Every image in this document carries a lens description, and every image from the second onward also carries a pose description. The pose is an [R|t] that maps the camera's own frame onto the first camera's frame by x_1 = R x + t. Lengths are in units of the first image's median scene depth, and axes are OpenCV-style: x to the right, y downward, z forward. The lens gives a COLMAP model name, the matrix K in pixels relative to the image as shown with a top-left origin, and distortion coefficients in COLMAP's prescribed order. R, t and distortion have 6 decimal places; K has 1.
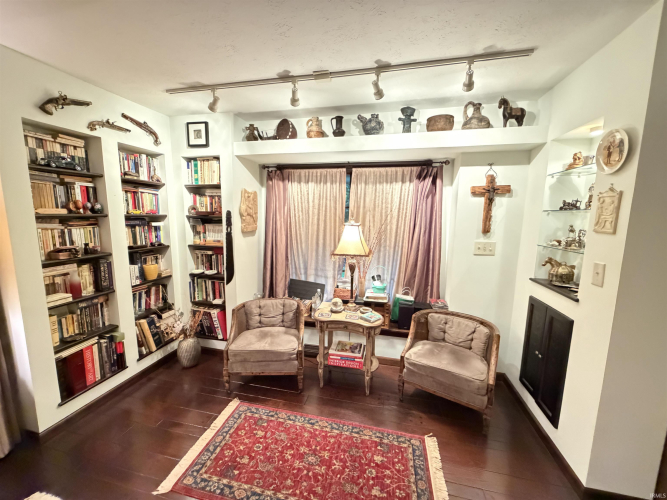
lens RADIAL K [[267.2, 0, 333.4], [0, 267.2, 251.4], [0, 0, 1]] dist [-0.001528, -0.000129]
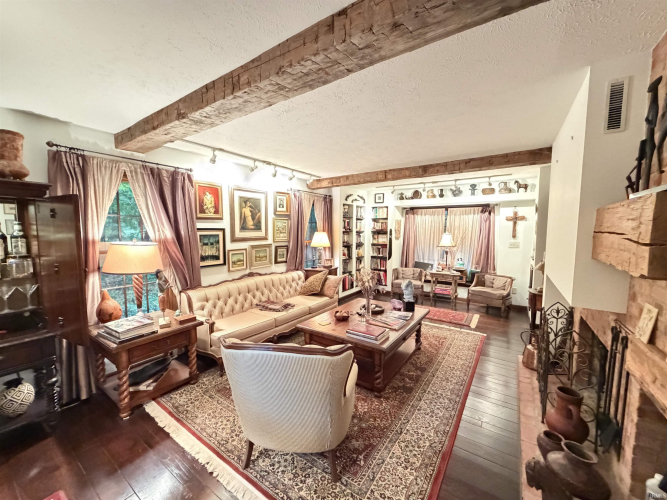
lens RADIAL K [[267.2, 0, 329.2], [0, 267.2, 250.6], [0, 0, 1]] dist [-0.001528, -0.000129]
pose [[0.929427, 0.016945, -0.368617, -0.021212], [-0.039182, 0.997830, -0.052922, 0.187229], [0.366920, 0.063630, 0.928074, -1.385695]]
